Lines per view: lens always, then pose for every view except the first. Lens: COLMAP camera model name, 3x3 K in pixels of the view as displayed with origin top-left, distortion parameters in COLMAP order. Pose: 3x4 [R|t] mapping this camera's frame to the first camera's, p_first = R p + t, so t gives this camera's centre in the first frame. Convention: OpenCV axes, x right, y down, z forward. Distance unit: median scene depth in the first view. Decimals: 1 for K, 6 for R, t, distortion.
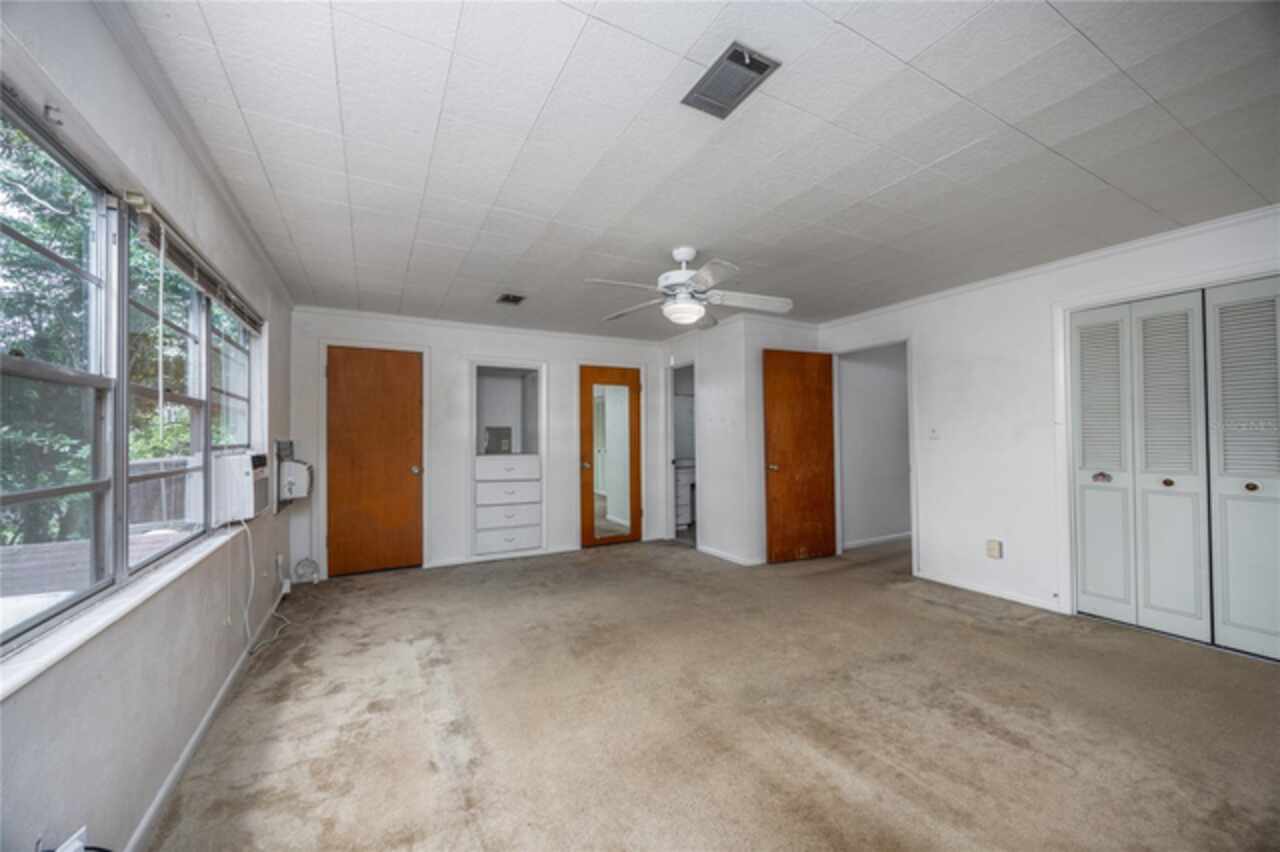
lens RADIAL K [[494.8, 0, 640.7], [0, 494.8, 427.7], [0, 0, 1]] dist [-0.000888, -0.001241]
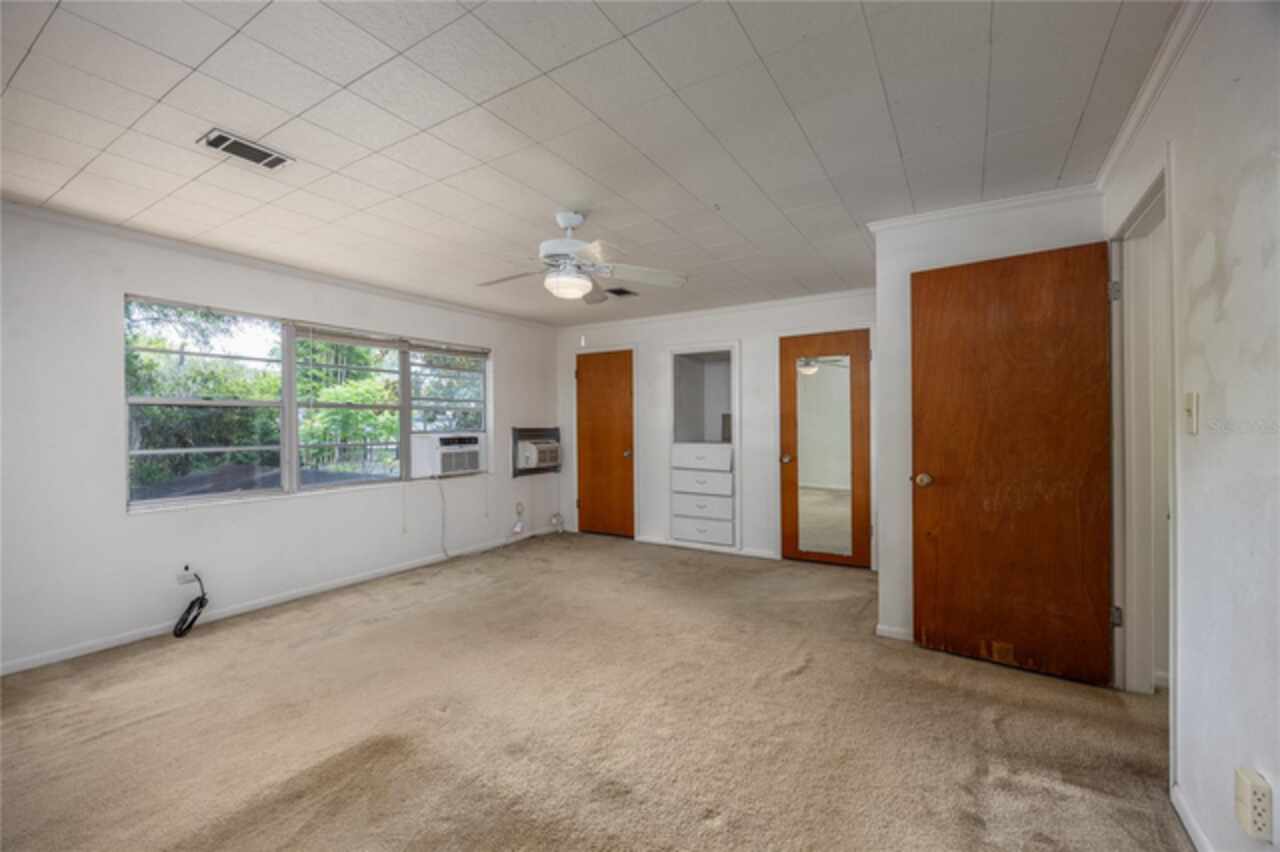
lens RADIAL K [[542.0, 0, 636.9], [0, 542.0, 428.6], [0, 0, 1]] dist [0.000215, -0.000163]
pose [[0.487698, 0.008217, -0.872974, 0.602730], [0.018622, 0.999630, 0.019813, 0.003750], [0.872814, -0.025919, 0.487365, 0.381114]]
